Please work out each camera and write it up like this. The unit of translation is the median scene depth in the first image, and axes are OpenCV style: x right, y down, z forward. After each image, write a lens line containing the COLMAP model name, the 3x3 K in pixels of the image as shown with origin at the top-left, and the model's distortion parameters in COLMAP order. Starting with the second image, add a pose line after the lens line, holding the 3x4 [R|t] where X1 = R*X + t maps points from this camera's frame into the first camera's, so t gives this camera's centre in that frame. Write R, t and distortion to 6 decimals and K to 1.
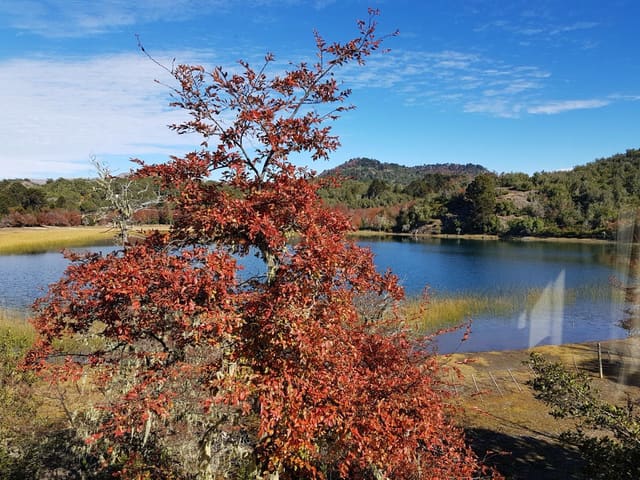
lens RADIAL K [[534.1, 0, 322.2], [0, 534.1, 242.7], [0, 0, 1]] dist [0.053915, -0.001376]
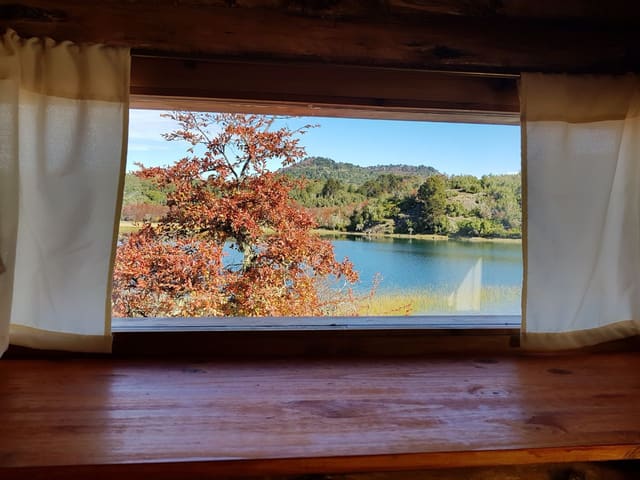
lens RADIAL K [[534.1, 0, 320.9], [0, 534.1, 244.9], [0, 0, 1]] dist [0.053915, -0.001376]
pose [[0.996488, 0.010021, 0.083138, -0.031429], [-0.010574, 0.999925, 0.006222, 0.012666], [-0.083070, -0.007079, 0.996519, -0.193323]]
